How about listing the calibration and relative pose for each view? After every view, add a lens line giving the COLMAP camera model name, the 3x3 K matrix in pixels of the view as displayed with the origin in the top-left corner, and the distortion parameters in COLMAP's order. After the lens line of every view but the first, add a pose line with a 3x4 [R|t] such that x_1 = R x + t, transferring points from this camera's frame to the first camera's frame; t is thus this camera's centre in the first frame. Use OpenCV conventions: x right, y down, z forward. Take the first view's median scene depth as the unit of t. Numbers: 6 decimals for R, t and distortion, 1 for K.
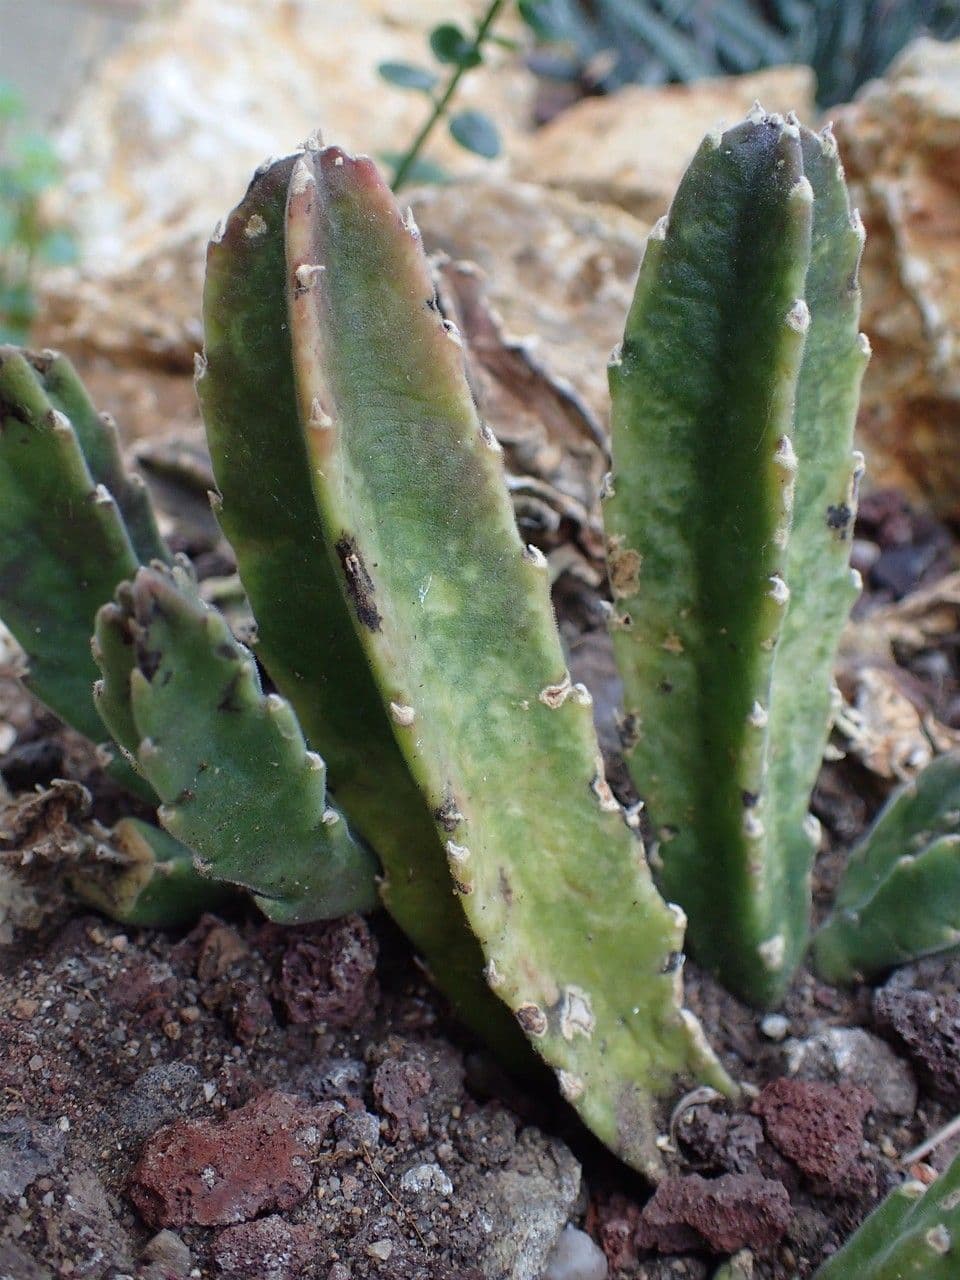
lens RADIAL K [[1137.9, 0, 480.0], [0, 1137.9, 640.0], [0, 0, 1]] dist [-0.012595, -0.024489]
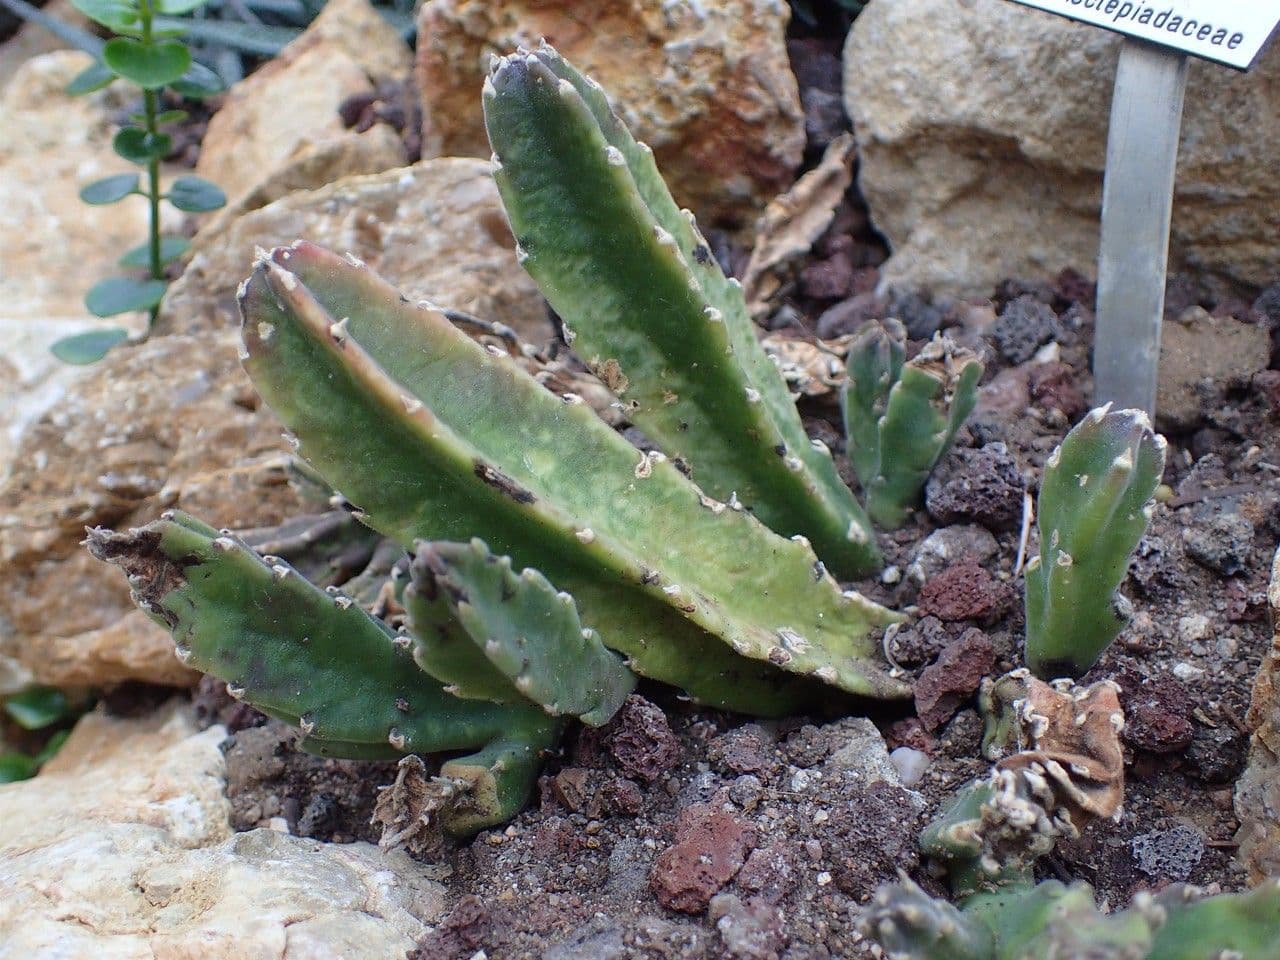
lens RADIAL K [[1137.9, 0, 640.0], [0, 1137.9, 480.0], [0, 0, 1]] dist [-0.012595, -0.024489]
pose [[0.738579, -0.628109, 0.244910, -0.277611], [0.636224, 0.769545, 0.054945, -0.019610], [-0.222980, 0.115236, 0.967988, -0.334574]]
